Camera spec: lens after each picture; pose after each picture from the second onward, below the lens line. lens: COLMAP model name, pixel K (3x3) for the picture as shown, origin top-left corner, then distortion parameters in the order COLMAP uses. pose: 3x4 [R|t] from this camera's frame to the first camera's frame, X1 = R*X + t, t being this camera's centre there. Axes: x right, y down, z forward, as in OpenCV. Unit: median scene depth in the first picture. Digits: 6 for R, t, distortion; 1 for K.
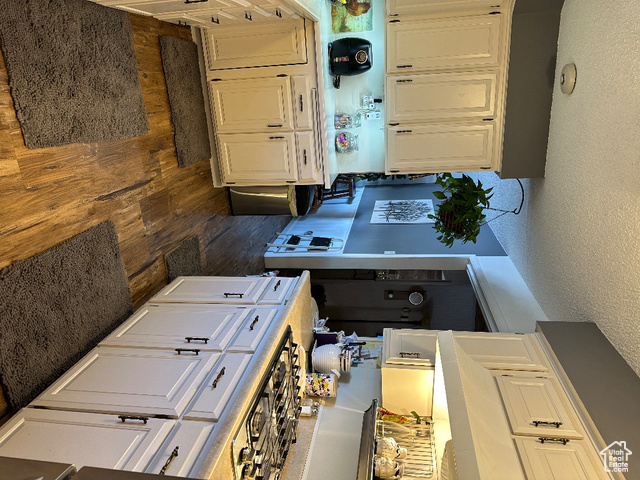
lens RADIAL K [[448.2, 0, 320.3], [0, 448.2, 242.4], [0, 0, 1]] dist [0.045679, -0.051384]
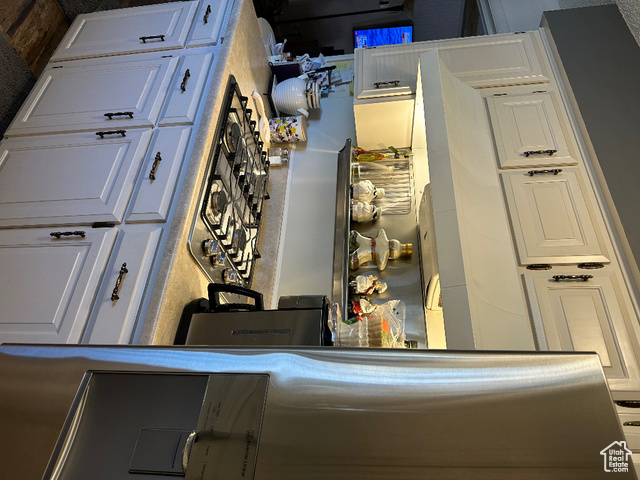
lens RADIAL K [[448.2, 0, 315.8], [0, 448.2, 256.0], [0, 0, 1]] dist [0.045679, -0.051384]
pose [[0.989819, -0.141358, -0.016614, 0.041530], [0.121740, 0.780362, 0.613363, -0.031732], [-0.073738, -0.609141, 0.789626, 0.166488]]
